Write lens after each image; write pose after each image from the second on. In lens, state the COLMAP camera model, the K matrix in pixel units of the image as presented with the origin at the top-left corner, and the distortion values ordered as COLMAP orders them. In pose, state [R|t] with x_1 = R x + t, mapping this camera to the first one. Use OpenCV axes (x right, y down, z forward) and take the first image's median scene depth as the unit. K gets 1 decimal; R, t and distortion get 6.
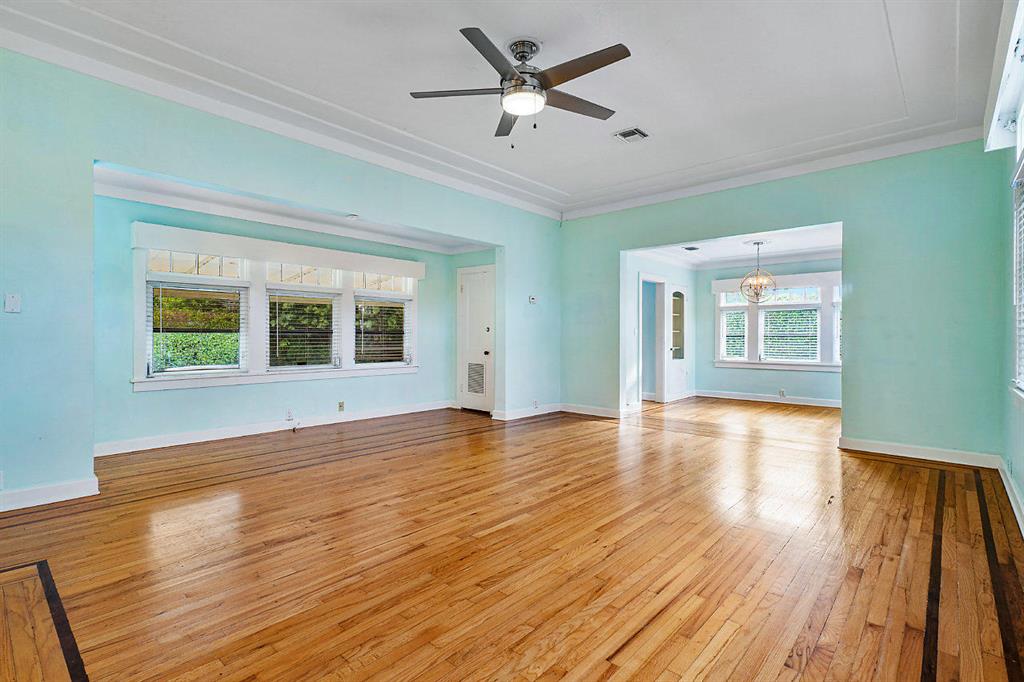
lens RADIAL K [[493.7, 0, 494.6], [0, 493.7, 344.5], [0, 0, 1]] dist [0.005930, -0.001255]
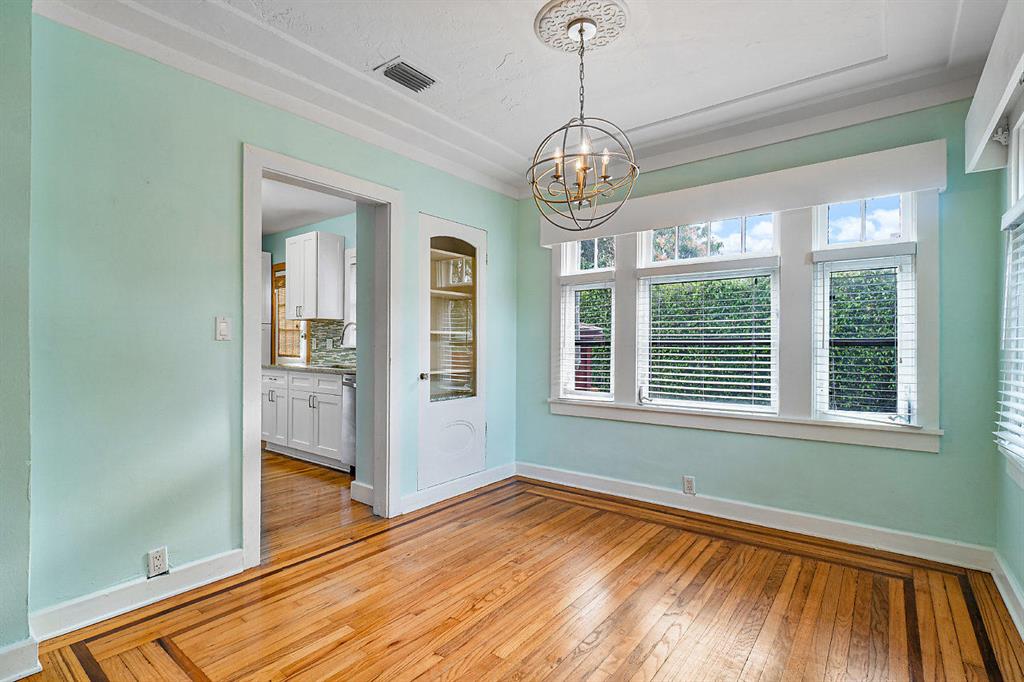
lens RADIAL K [[493.7, 0, 508.5], [0, 493.7, 345.2], [0, 0, 1]] dist [0.005930, -0.001255]
pose [[0.996248, -0.002603, 0.086511, 0.388122], [0.003031, 0.999984, -0.004819, -0.014123], [-0.086497, 0.005063, 0.996239, 0.593933]]
